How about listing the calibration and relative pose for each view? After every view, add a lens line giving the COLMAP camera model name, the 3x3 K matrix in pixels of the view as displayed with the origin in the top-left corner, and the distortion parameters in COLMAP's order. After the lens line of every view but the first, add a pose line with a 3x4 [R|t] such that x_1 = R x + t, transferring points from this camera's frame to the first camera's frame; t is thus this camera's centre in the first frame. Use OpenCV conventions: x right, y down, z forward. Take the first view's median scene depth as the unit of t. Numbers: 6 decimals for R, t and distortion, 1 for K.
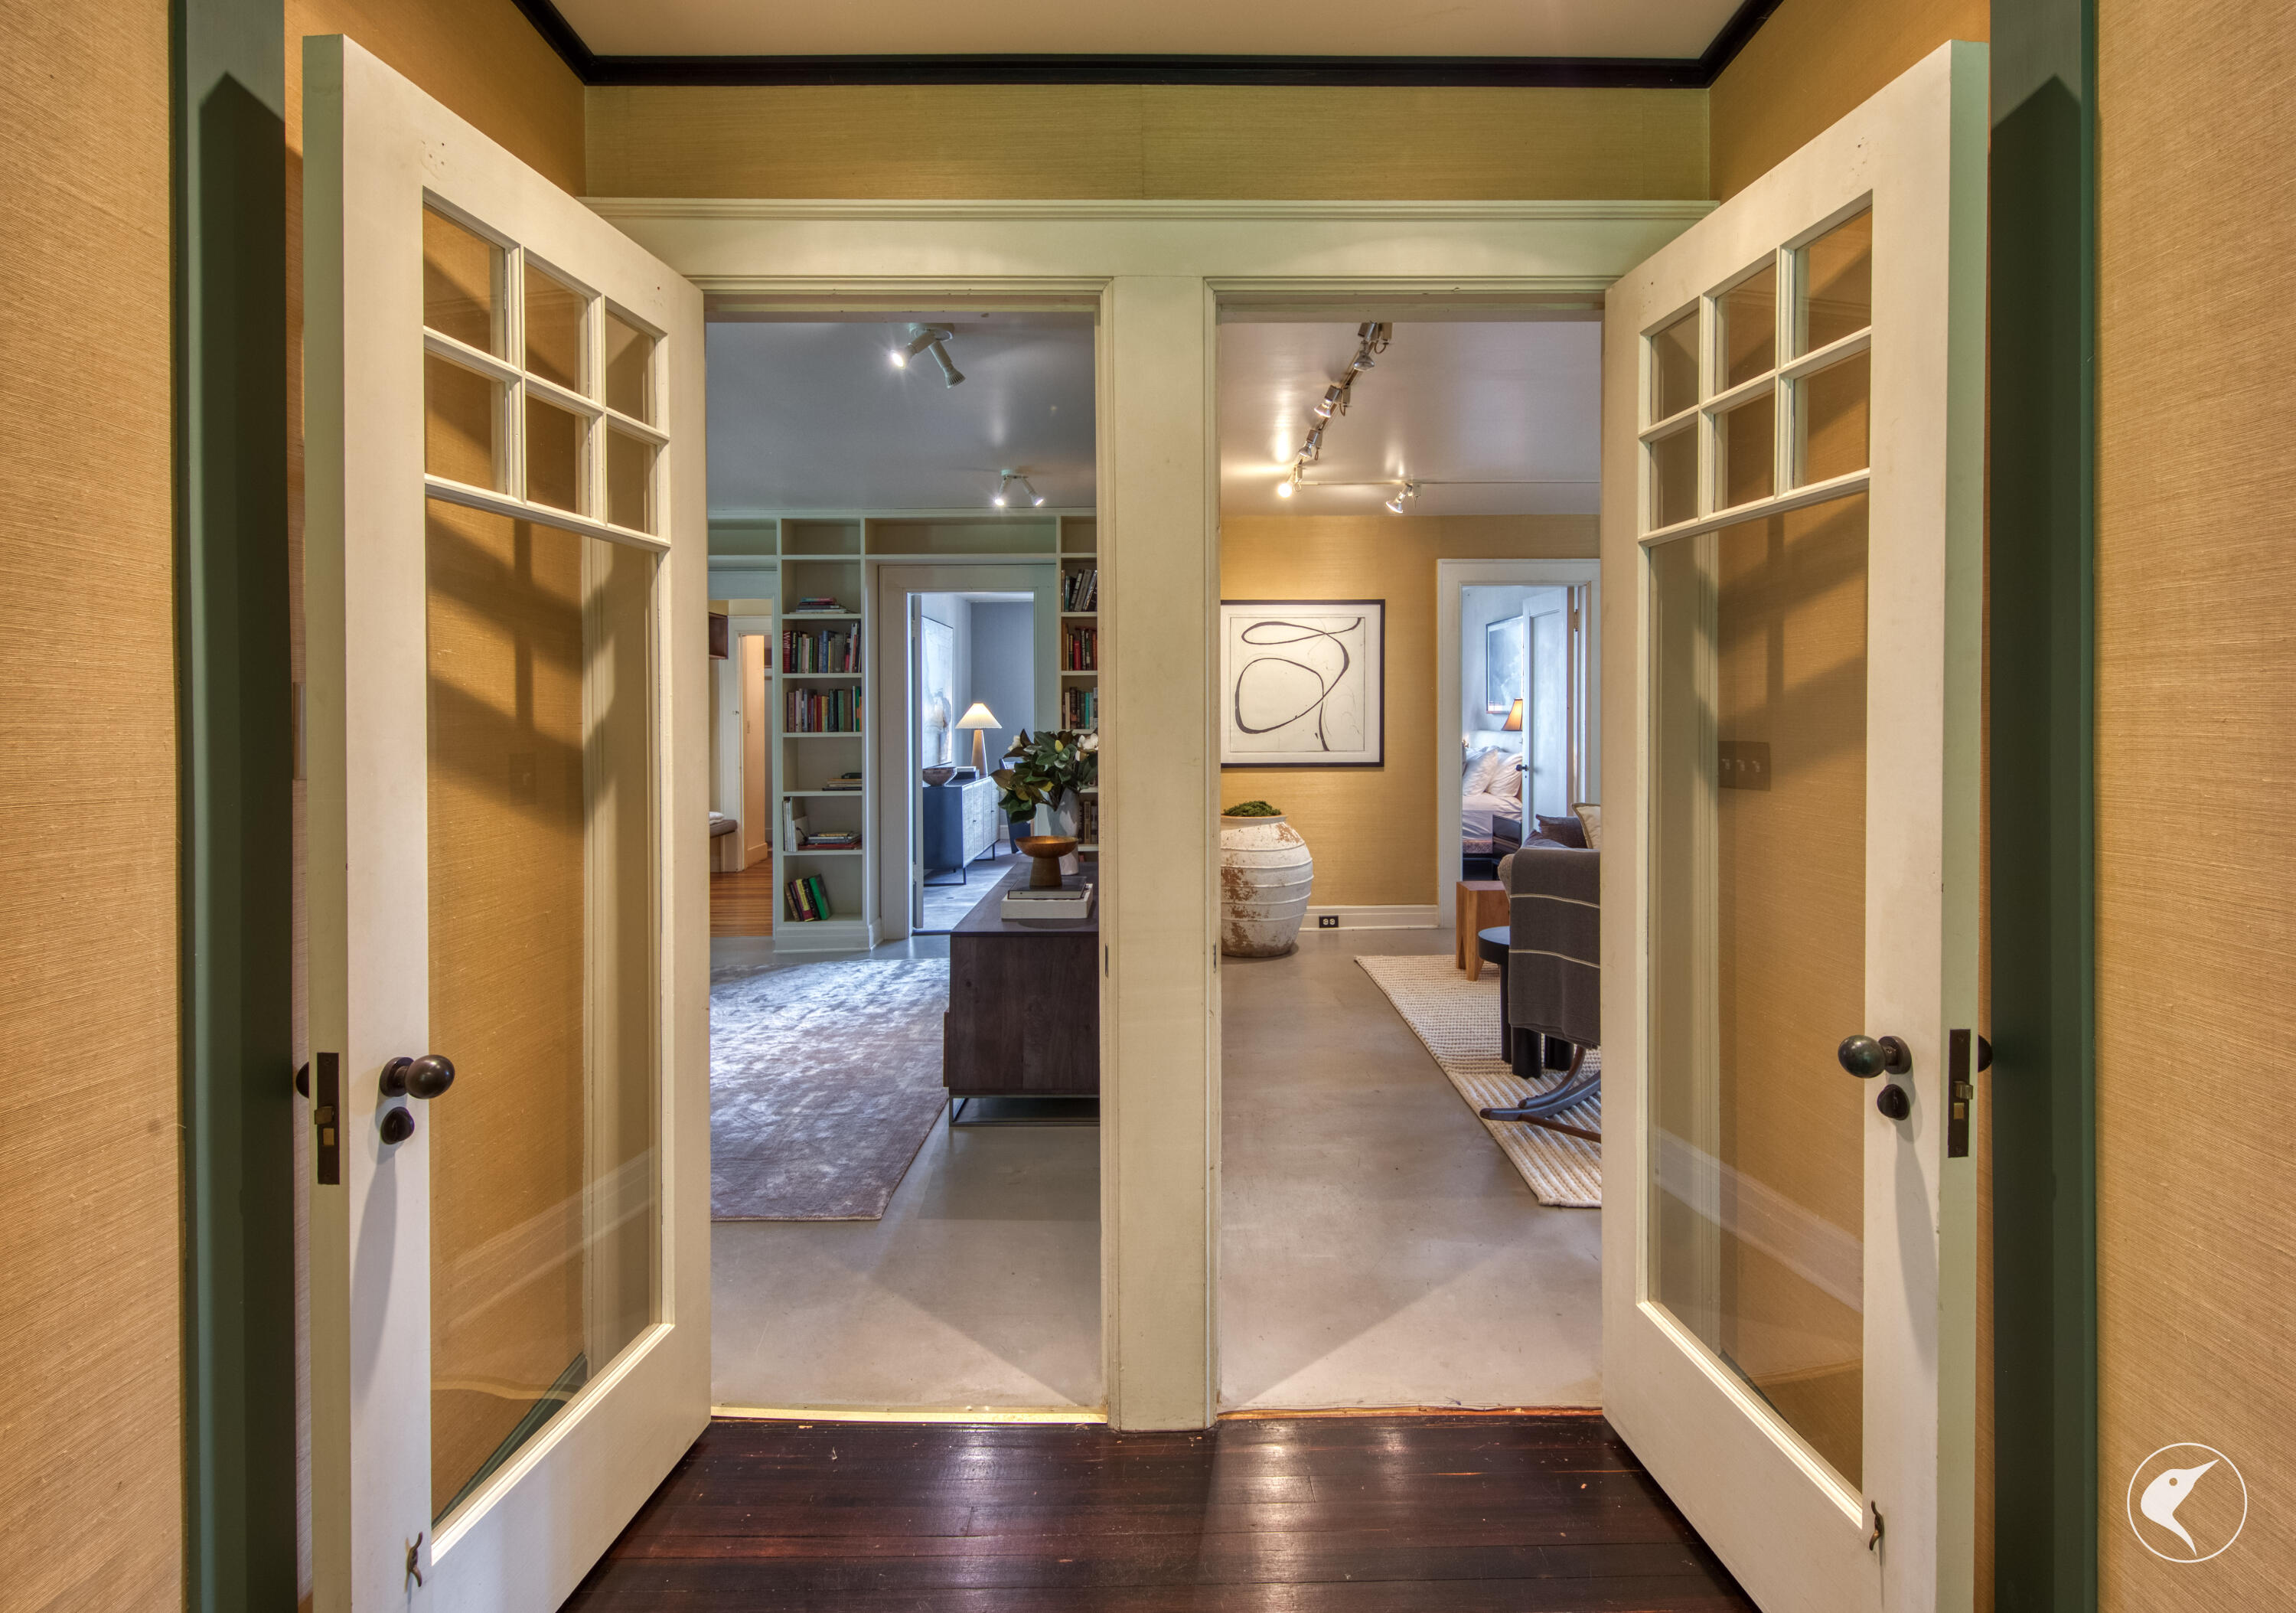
lens RADIAL K [[1114.6, 0, 1164.0], [0, 1114.6, 718.9], [0, 0, 1]] dist [0.005005, -0.000208]
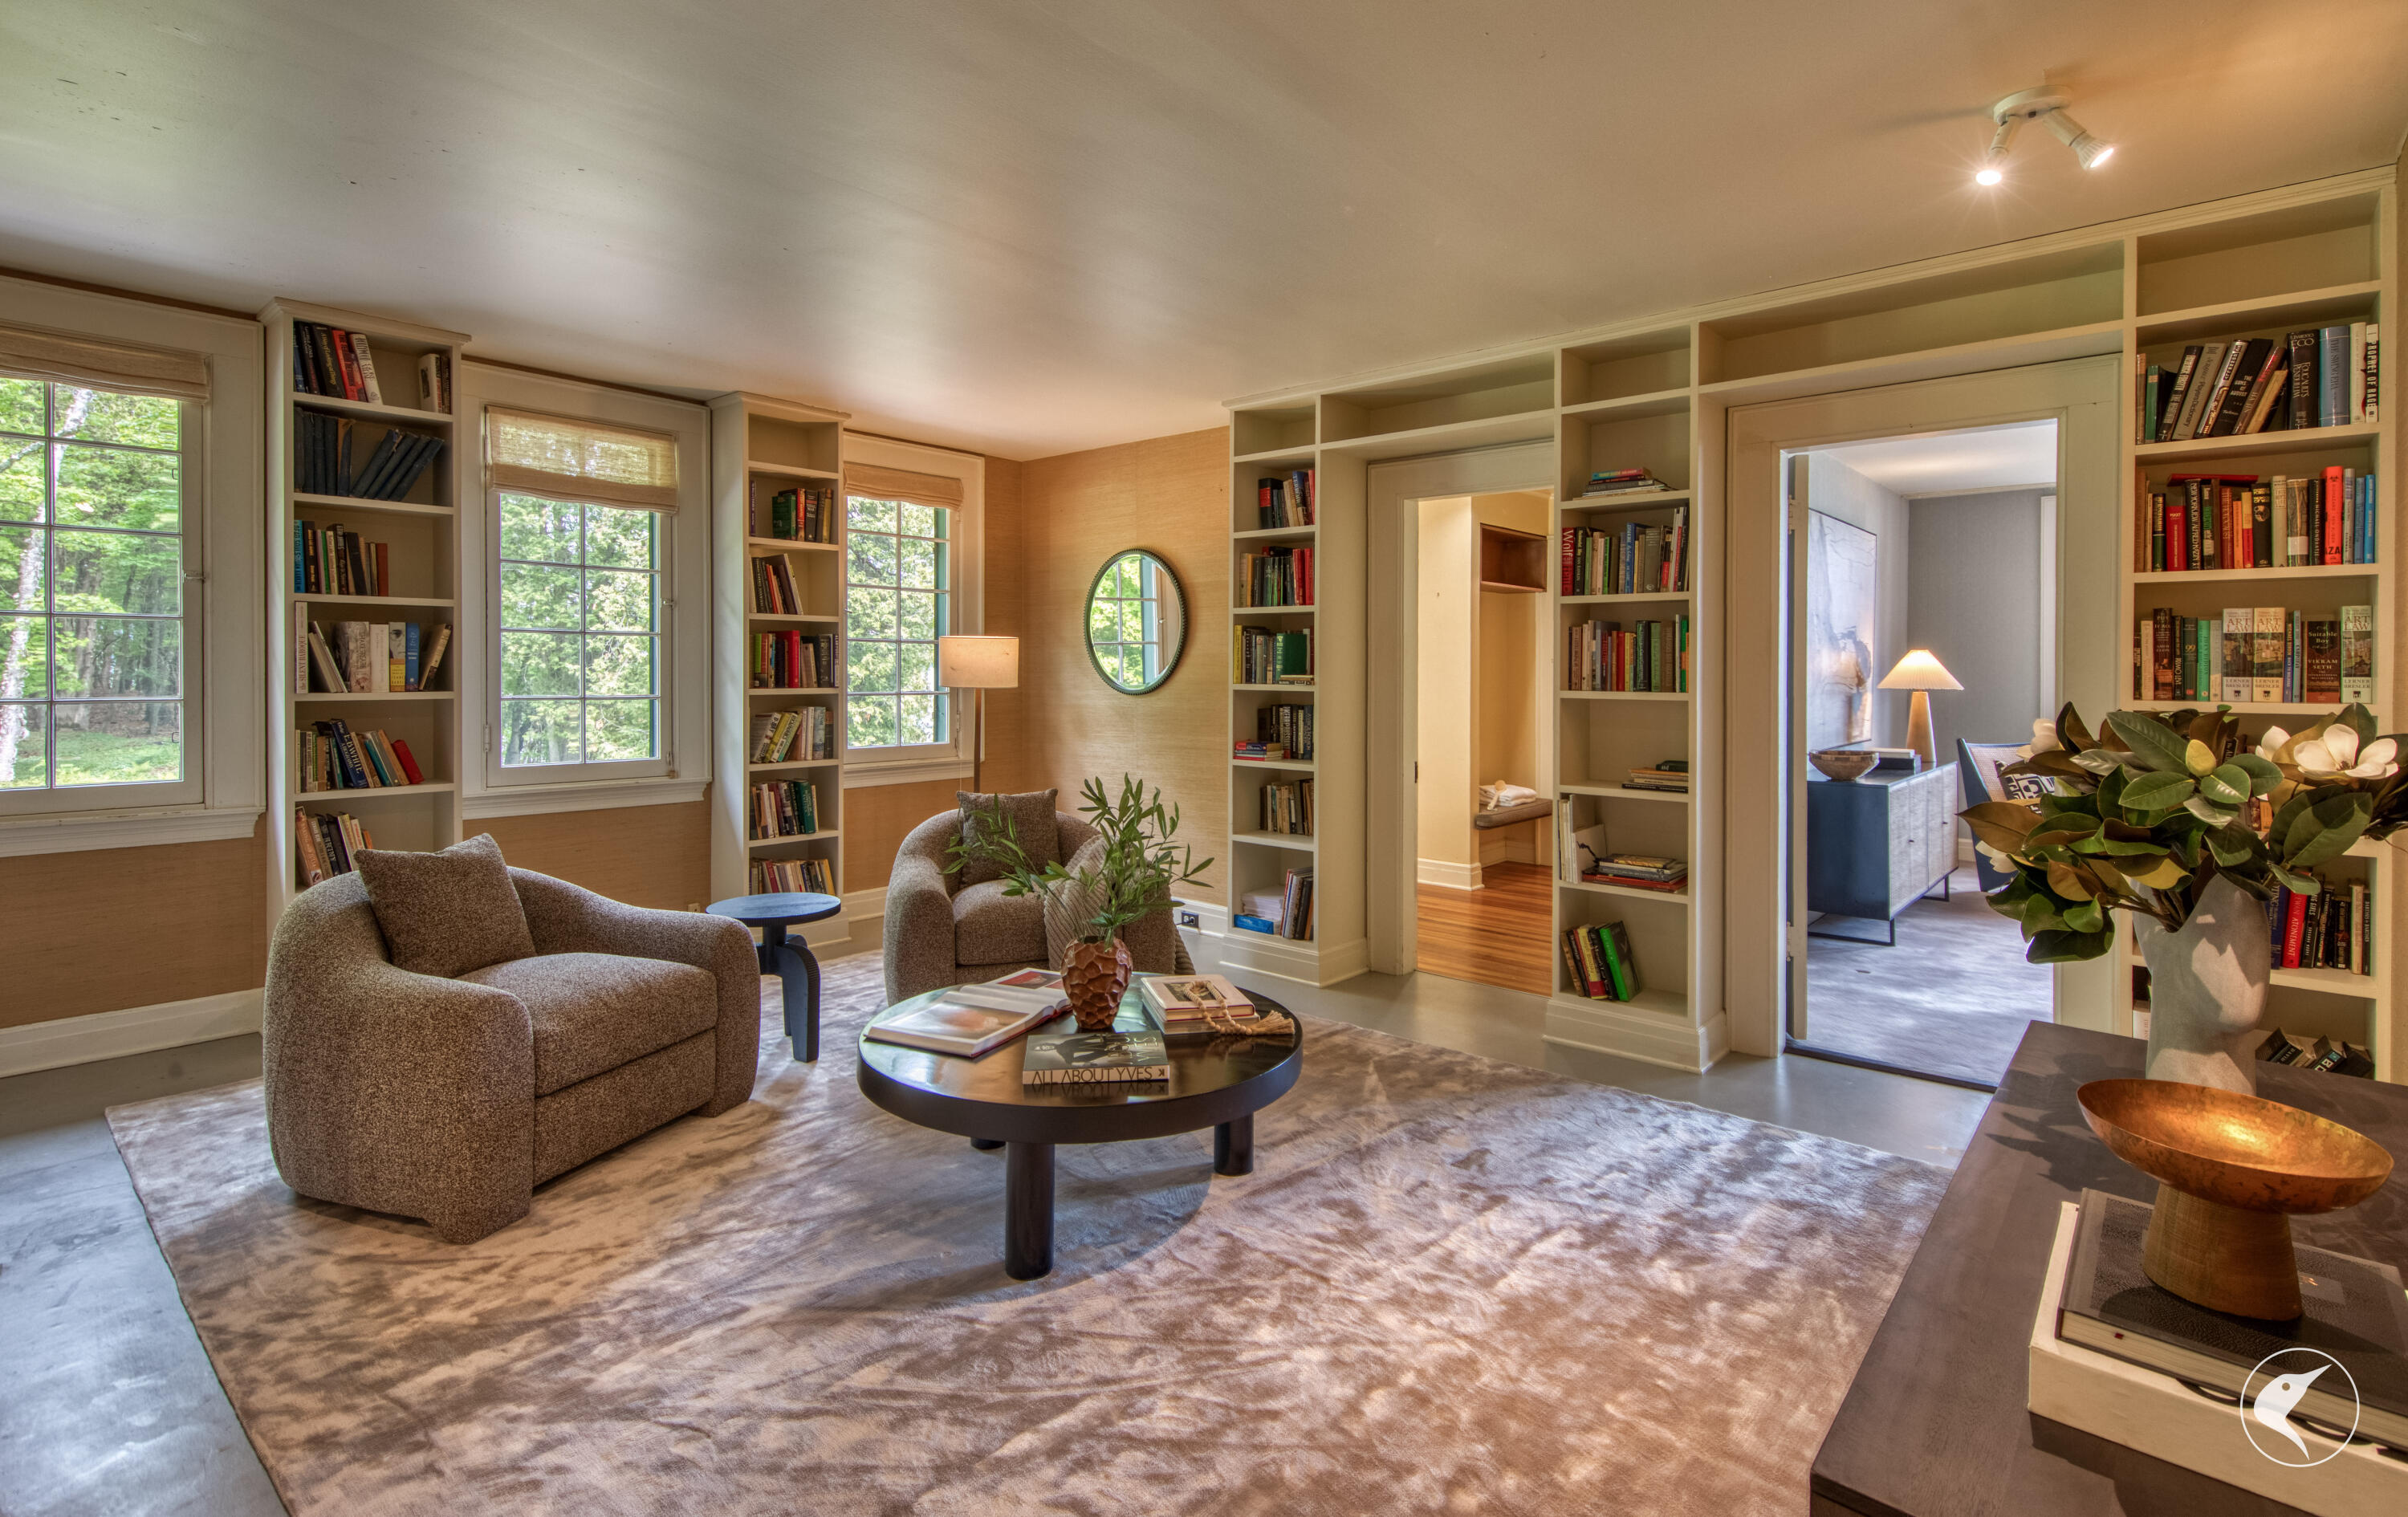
lens RADIAL K [[1108.4, 0, 1236.1], [0, 1108.4, 655.6], [0, 0, 1]] dist [0.004973, -0.000954]
pose [[0.755360, 0.006979, -0.655273, -0.070447], [-0.015515, 0.999853, -0.007236, 0.000054], [0.655127, 0.015632, 0.755357, 0.405532]]
